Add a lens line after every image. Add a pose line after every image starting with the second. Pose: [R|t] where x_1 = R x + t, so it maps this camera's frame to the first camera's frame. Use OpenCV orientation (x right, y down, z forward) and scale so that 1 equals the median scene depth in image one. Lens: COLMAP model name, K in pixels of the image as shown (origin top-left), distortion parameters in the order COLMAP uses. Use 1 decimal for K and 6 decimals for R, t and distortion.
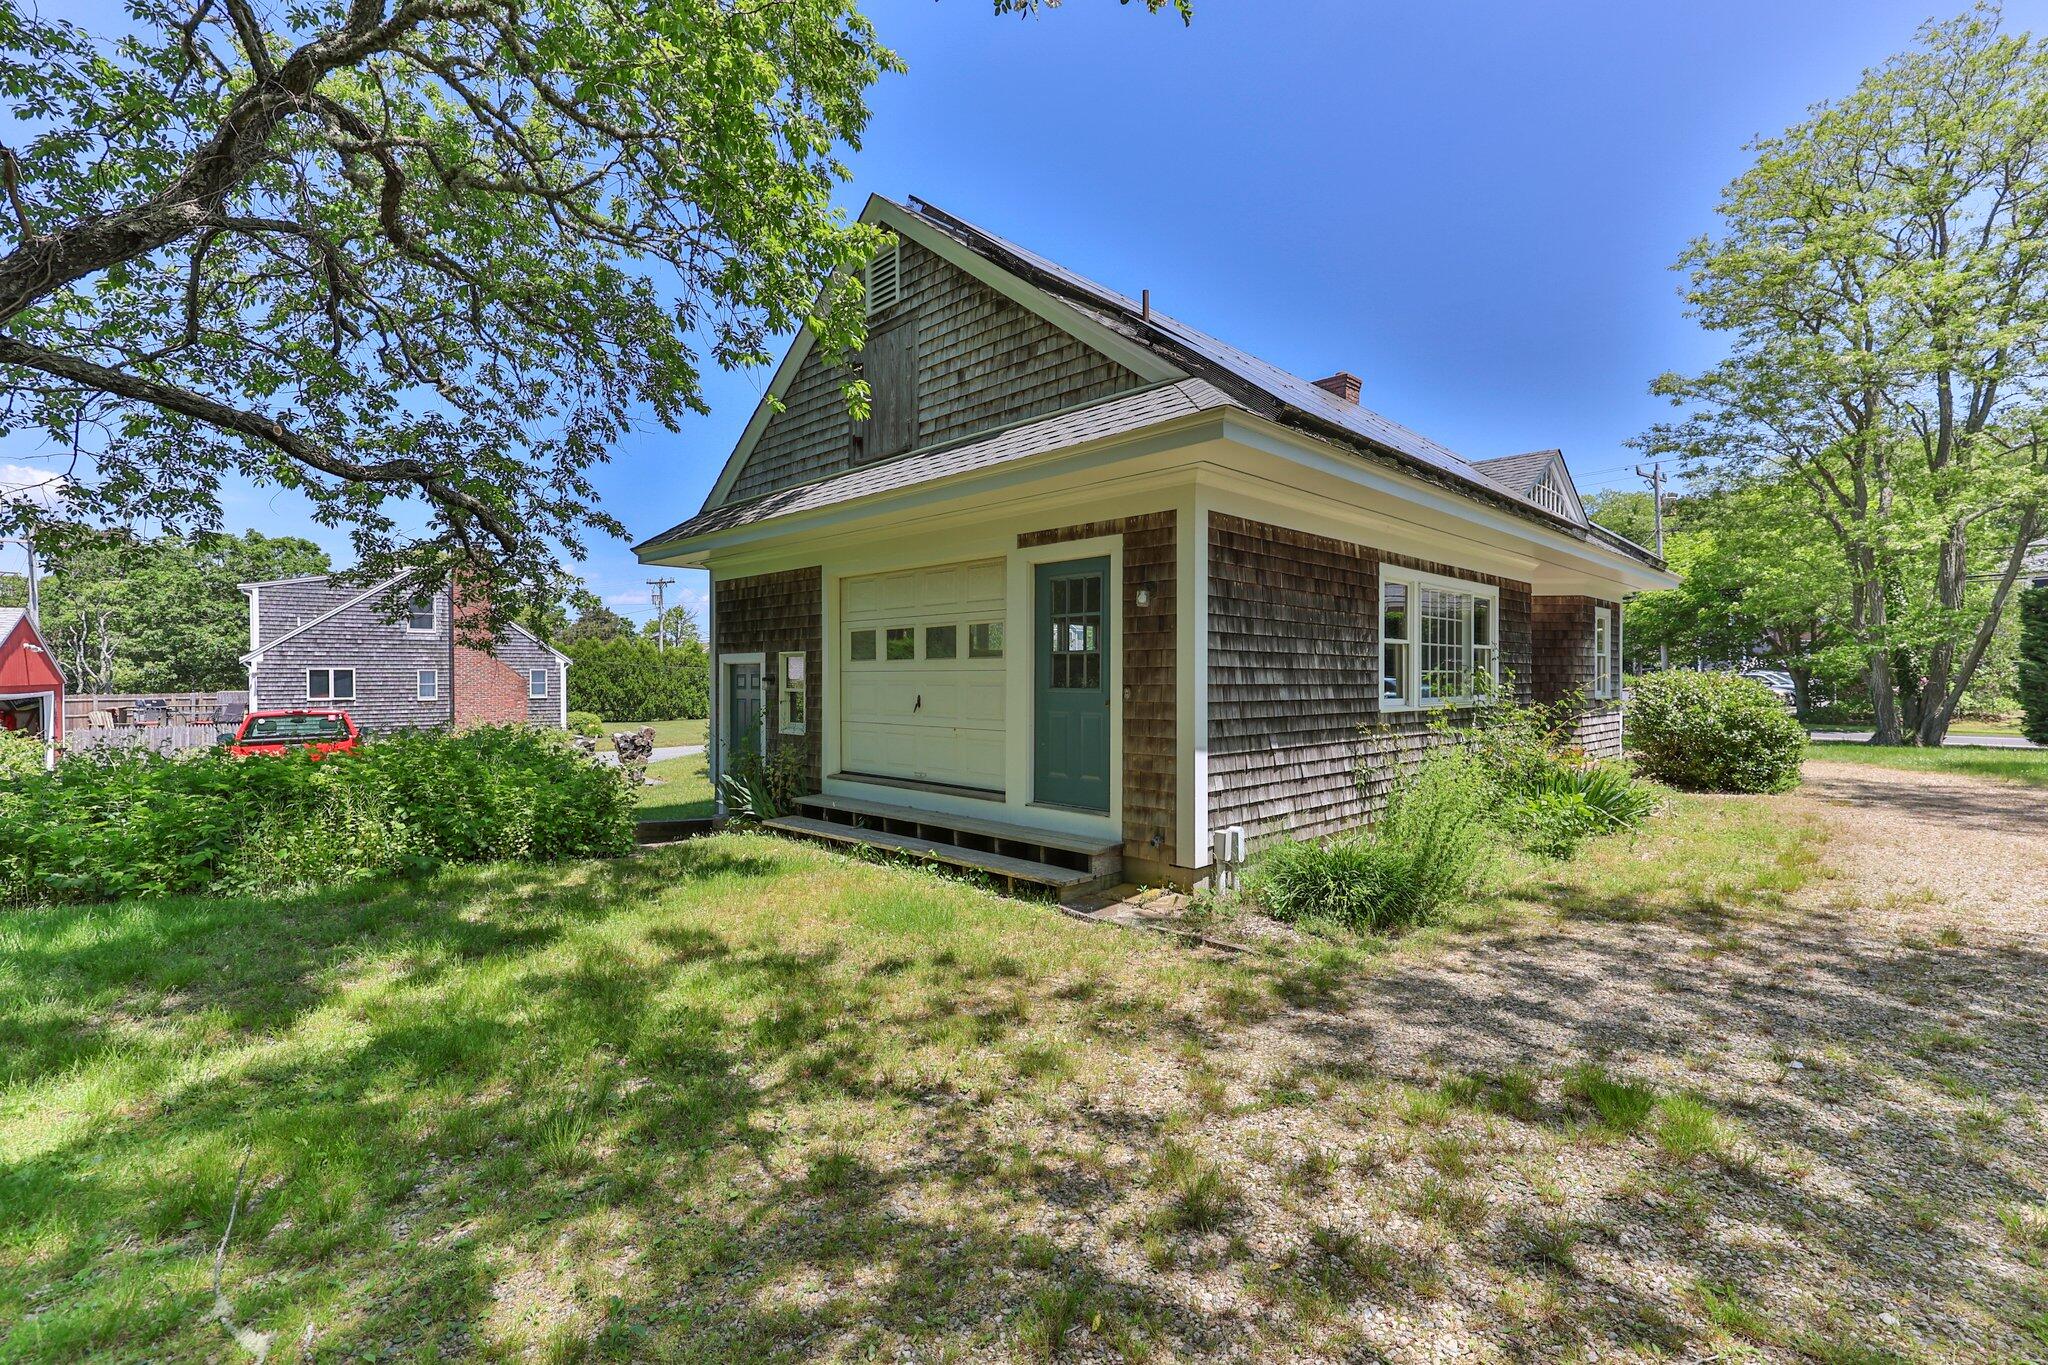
lens RADIAL K [[922.5, 0, 1012.7], [0, 922.5, 677.2], [0, 0, 1]] dist [0.010002, 0.000326]
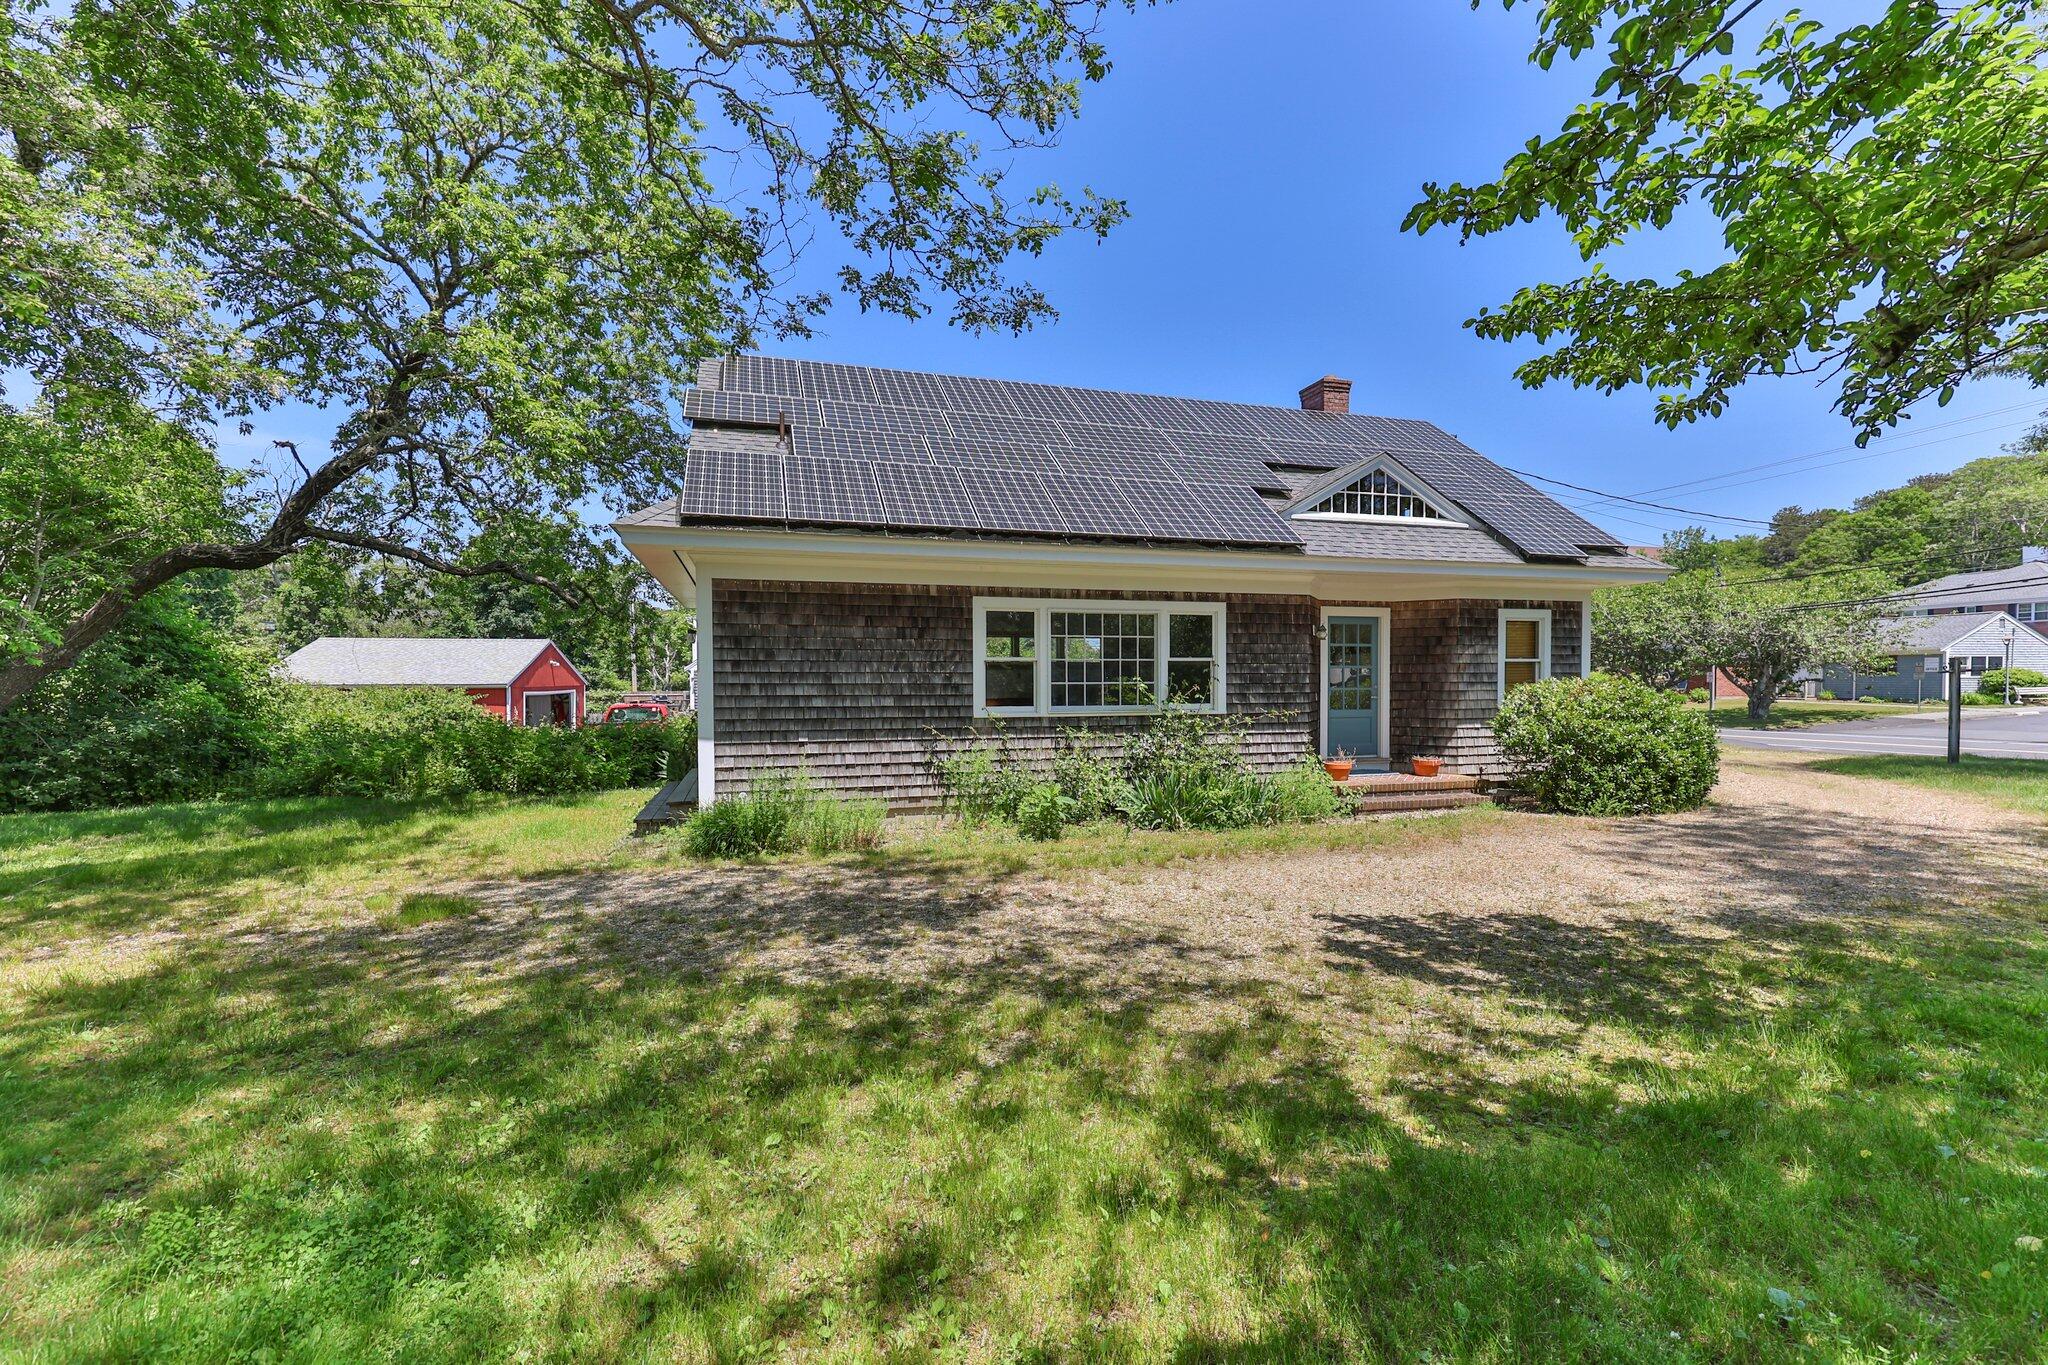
lens RADIAL K [[922.5, 0, 1009.2], [0, 922.5, 684.7], [0, 0, 1]] dist [0.010002, 0.000326]
pose [[0.879027, 0.002291, -0.476766, 1.263826], [0.002362, 0.999955, 0.009159, -0.020874], [0.476766, -0.009177, 0.878983, -0.078611]]
